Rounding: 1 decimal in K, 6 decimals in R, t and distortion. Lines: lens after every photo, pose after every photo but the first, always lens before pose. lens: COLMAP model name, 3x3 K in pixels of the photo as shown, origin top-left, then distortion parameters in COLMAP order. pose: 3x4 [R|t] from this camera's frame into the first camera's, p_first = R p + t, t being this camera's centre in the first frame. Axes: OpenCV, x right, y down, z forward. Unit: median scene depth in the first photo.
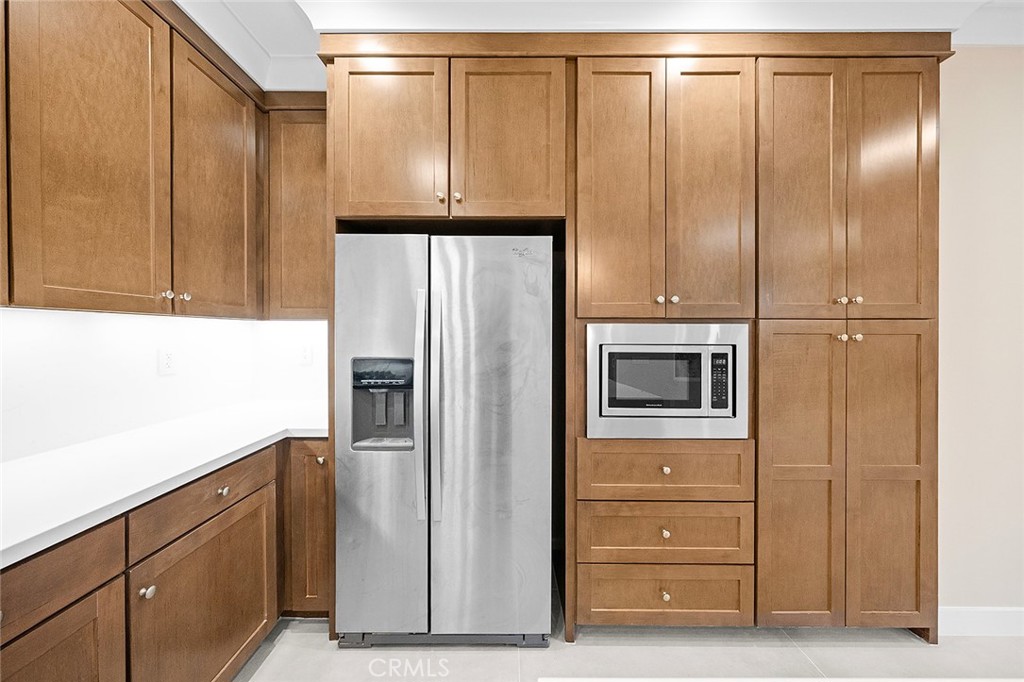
lens RADIAL K [[353.7, 0, 514.0], [0, 353.7, 336.2], [0, 0, 1]] dist [-0.001833, 0.000006]
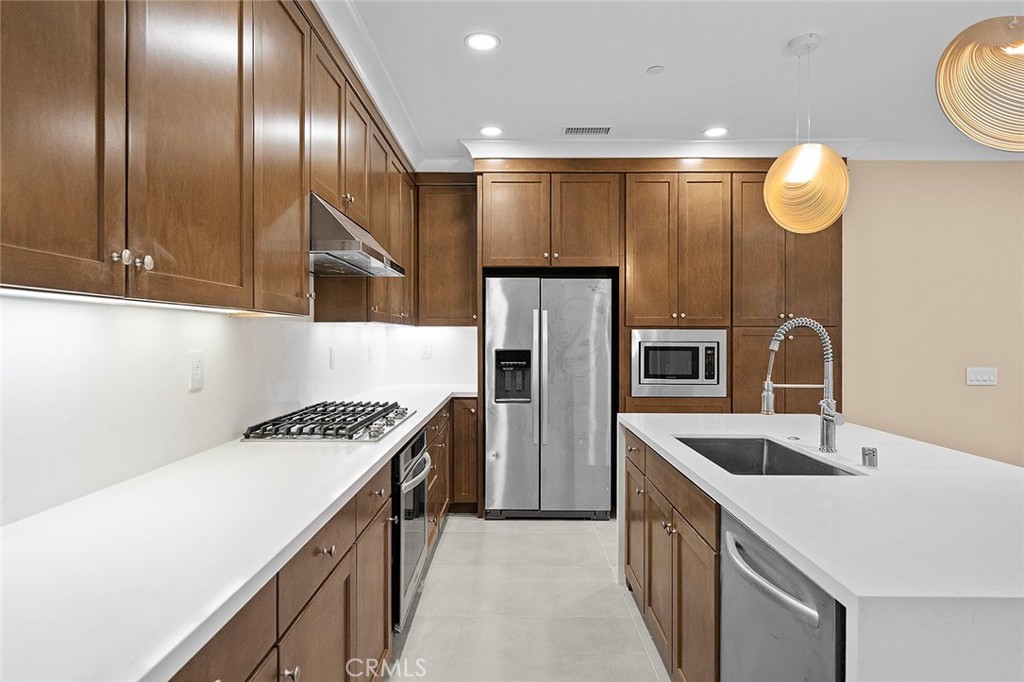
lens RADIAL K [[600.6, 0, 513.3], [0, 600.6, 339.0], [0, 0, 1]] dist [0.015761, 0.000880]
pose [[0.999956, -0.000342, -0.009419, -0.336541], [0.000330, 0.999999, -0.001248, 0.013604], [0.009419, 0.001245, 0.999955, -1.901828]]
